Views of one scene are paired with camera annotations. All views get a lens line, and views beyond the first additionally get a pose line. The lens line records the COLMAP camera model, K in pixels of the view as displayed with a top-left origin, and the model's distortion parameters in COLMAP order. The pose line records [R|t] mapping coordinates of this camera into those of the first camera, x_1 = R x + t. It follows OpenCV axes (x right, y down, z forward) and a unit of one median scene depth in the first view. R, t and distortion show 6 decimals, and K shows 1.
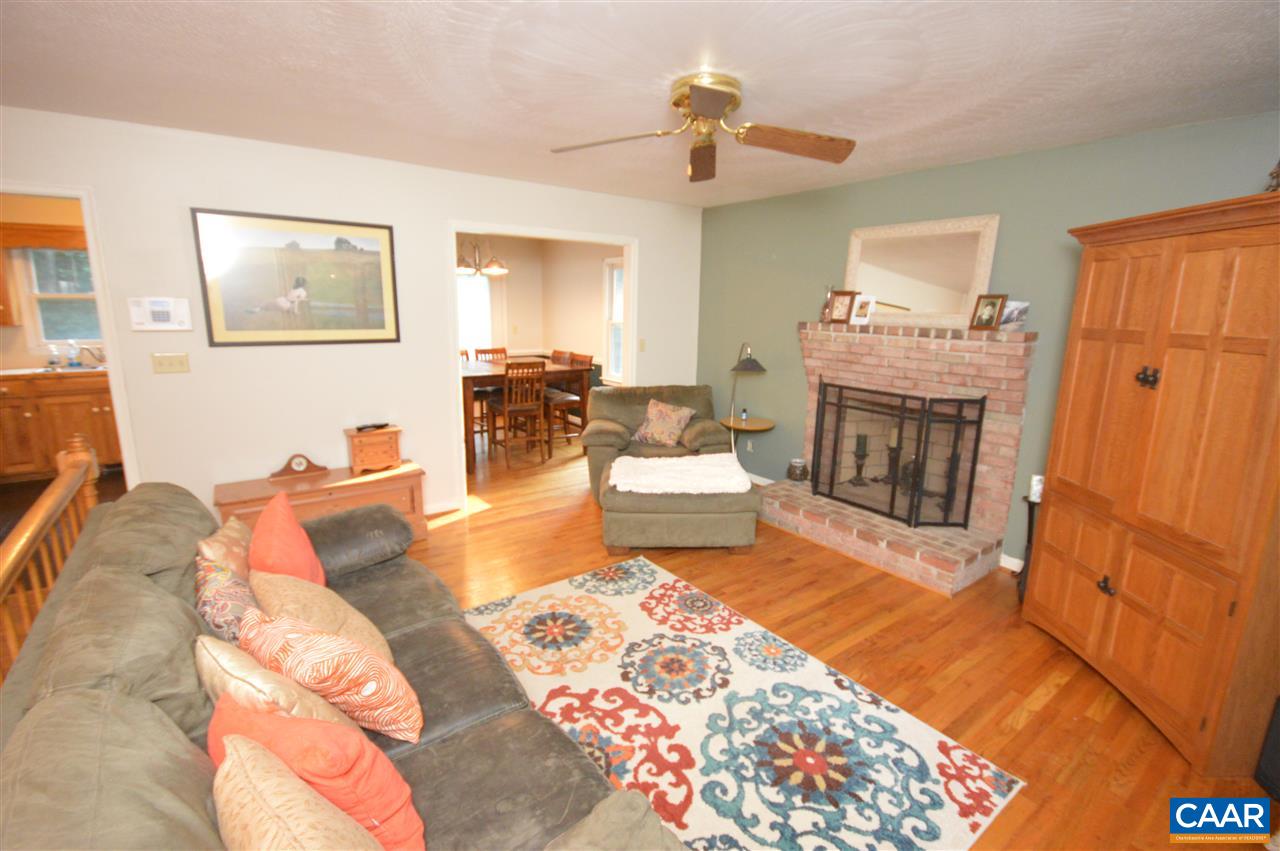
lens RADIAL K [[570.9, 0, 640.4], [0, 570.9, 421.5], [0, 0, 1]] dist [0.003395, -0.008299]
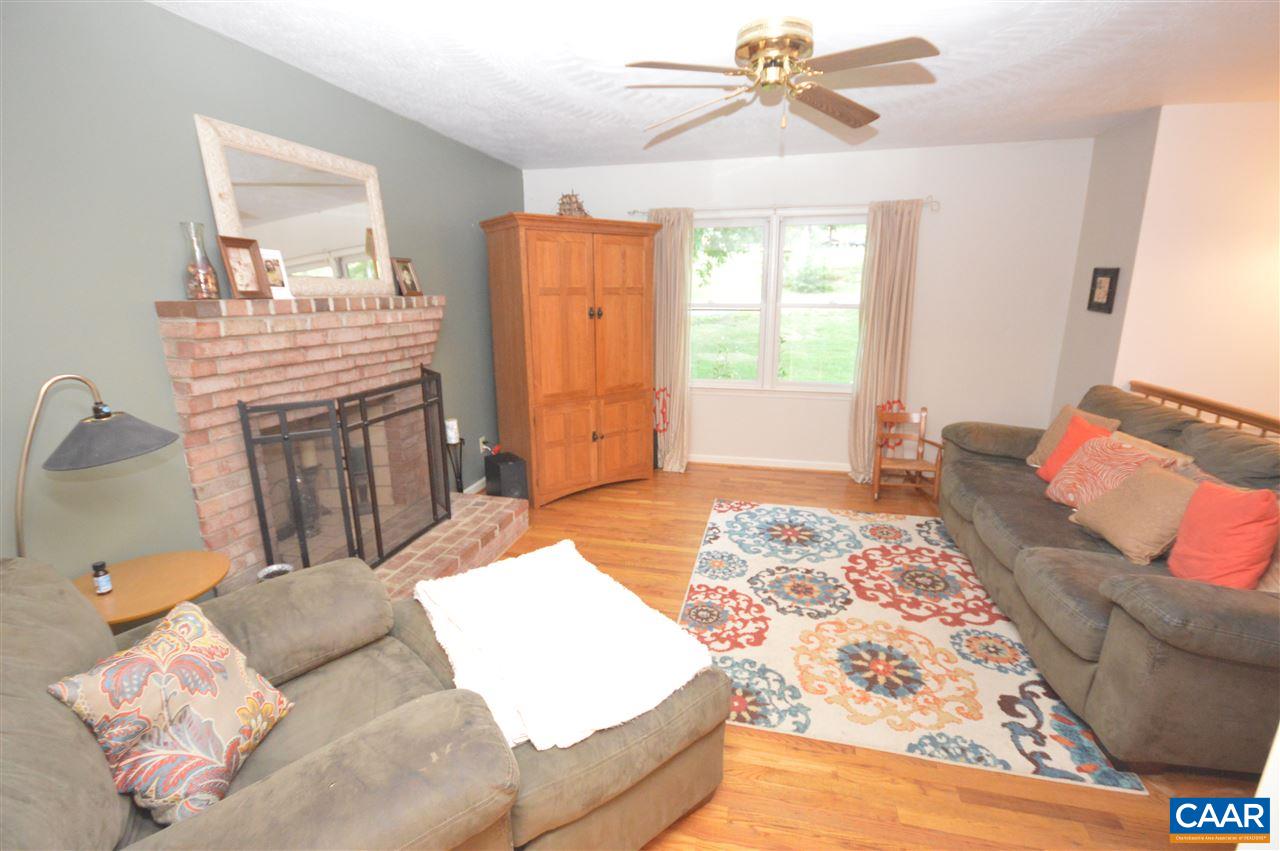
lens RADIAL K [[570.9, 0, 641.3], [0, 570.9, 419.6], [0, 0, 1]] dist [0.003395, -0.008299]
pose [[-0.644318, -0.187129, 0.741510, -0.515977], [0.146108, 0.921620, 0.359539, -0.342478], [-0.750671, 0.339998, -0.566475, 1.760448]]
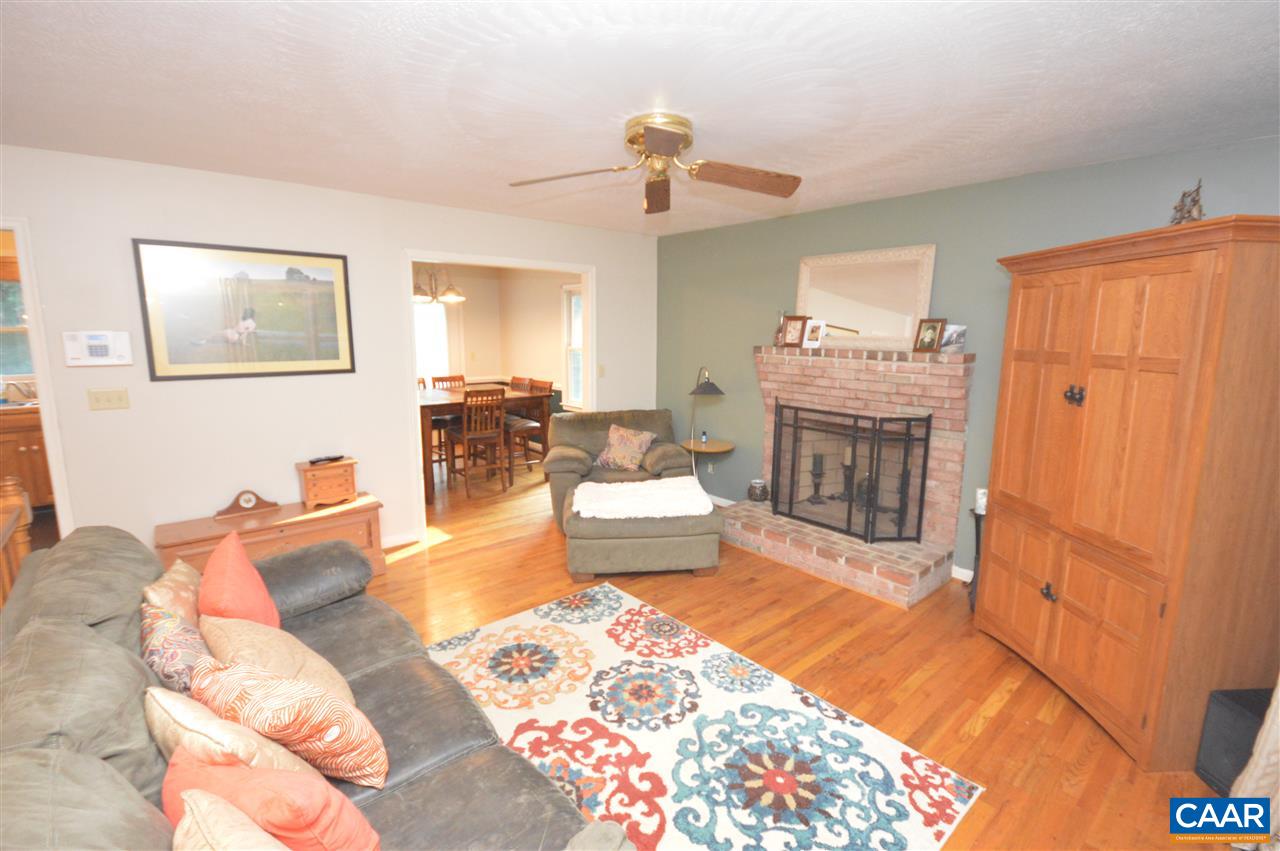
lens RADIAL K [[570.9, 0, 640.1], [0, 570.9, 421.2], [0, 0, 1]] dist [0.003395, -0.008299]
pose [[0.997311, -0.022680, 0.069682, -0.004639], [0.025502, 0.998879, -0.039877, -0.005690], [-0.068699, 0.041547, 0.996772, -0.013894]]
